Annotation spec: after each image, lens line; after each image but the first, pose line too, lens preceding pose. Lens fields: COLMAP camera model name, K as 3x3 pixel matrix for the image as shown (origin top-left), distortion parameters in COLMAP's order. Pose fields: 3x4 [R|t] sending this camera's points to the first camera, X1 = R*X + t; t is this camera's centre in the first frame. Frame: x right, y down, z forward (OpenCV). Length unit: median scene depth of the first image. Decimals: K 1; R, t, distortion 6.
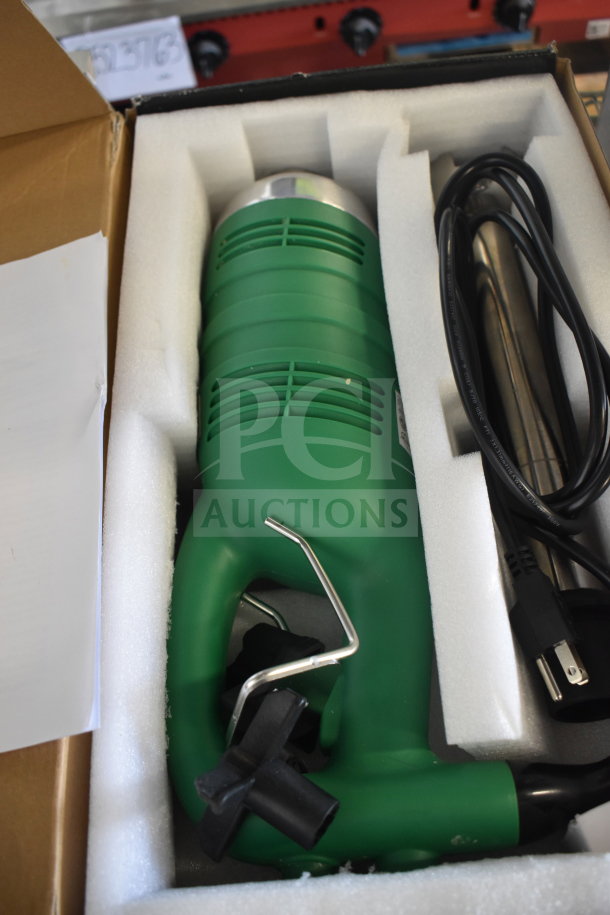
lens RADIAL K [[868.8, 0, 305.0], [0, 868.8, 457.5], [0, 0, 1]] dist [-0.082651, 0.021080]
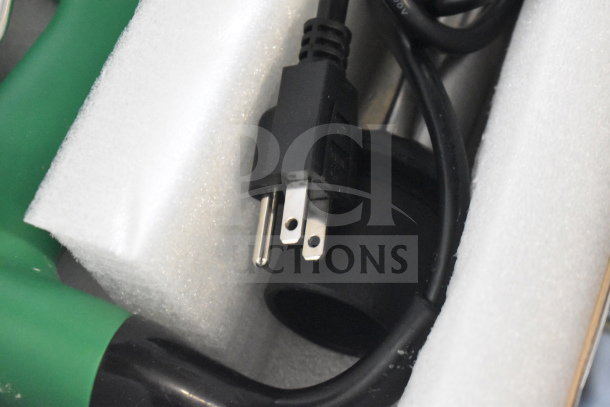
lens RADIAL K [[1406.5, 0, 305.0], [0, 1406.5, 203.5], [0, 0, 1]] dist [0.061835, 0.217288]
pose [[0.903358, 0.418286, -0.094769, 0.305835], [-0.402827, 0.903345, 0.147300, 0.066474], [0.147223, -0.094889, 0.984541, 0.031354]]
